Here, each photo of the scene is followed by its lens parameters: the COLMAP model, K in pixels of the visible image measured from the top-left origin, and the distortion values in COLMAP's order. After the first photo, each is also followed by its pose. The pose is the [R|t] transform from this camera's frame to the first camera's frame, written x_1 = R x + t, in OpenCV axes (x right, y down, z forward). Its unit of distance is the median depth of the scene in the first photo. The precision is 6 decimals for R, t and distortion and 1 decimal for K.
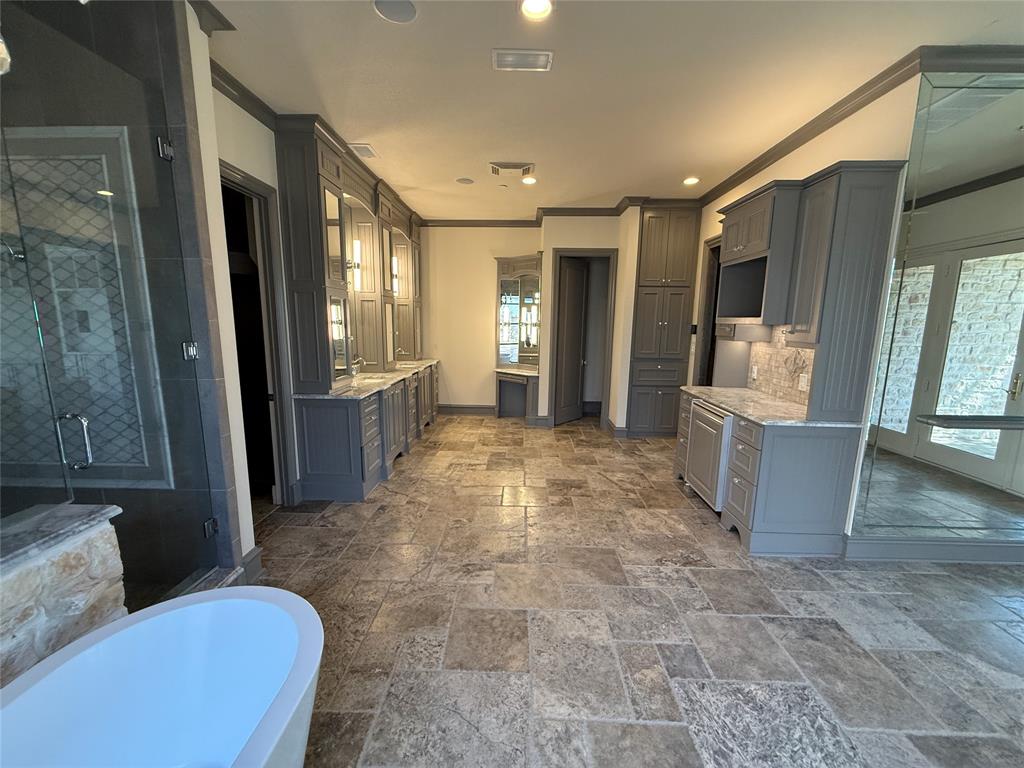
lens RADIAL K [[408.1, 0, 511.0], [0, 408.1, 384.7], [0, 0, 1]] dist [-0.001273, 0.000129]
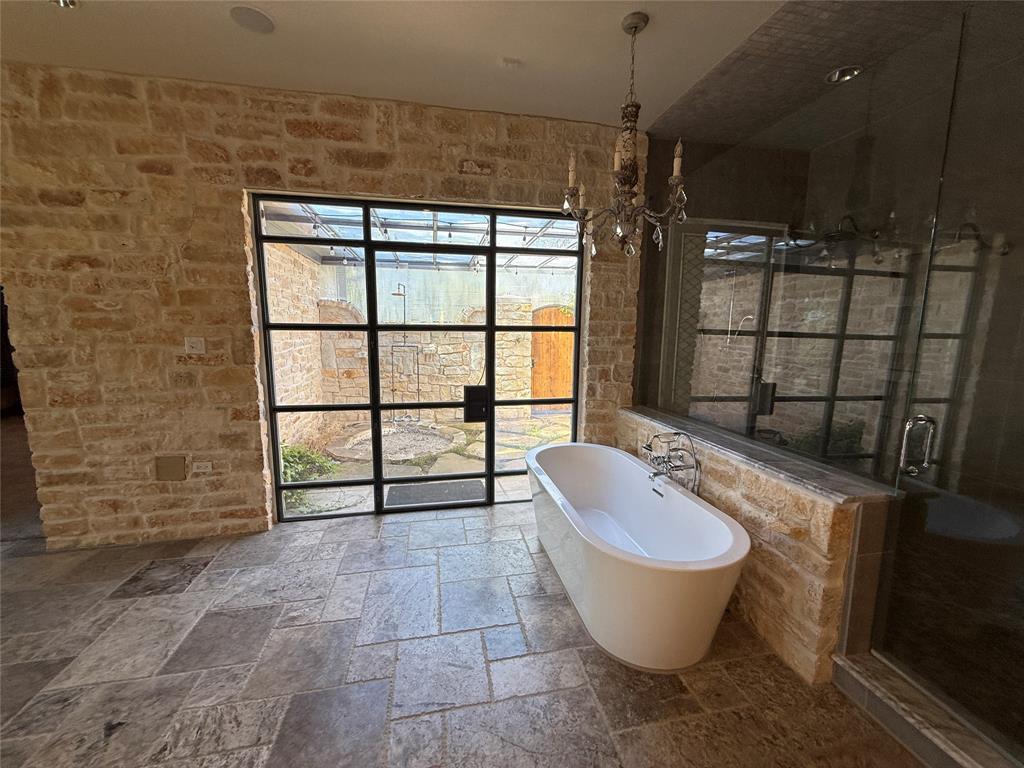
lens RADIAL K [[408.1, 0, 513.6], [0, 408.1, 383.5], [0, 0, 1]] dist [-0.001273, 0.000129]
pose [[-0.975293, 0.011067, -0.220637, 0.044824], [-0.054918, 0.955245, 0.290672, -0.111415], [0.213980, 0.295607, -0.931037, 0.786221]]
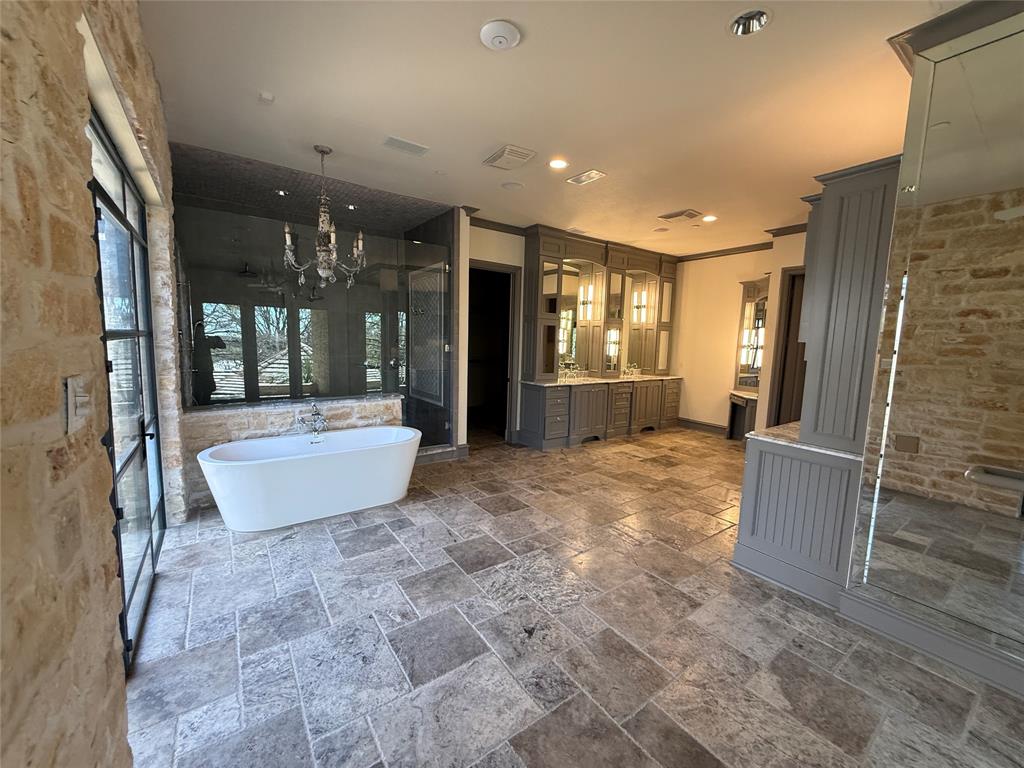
lens RADIAL K [[408.1, 0, 510.8], [0, 408.1, 385.0], [0, 0, 1]] dist [-0.001273, 0.000129]
pose [[0.600372, 0.094997, -0.794059, 0.858049], [-0.145353, 0.989344, 0.008461, 0.036866], [0.786401, 0.110339, 0.607782, -0.095111]]
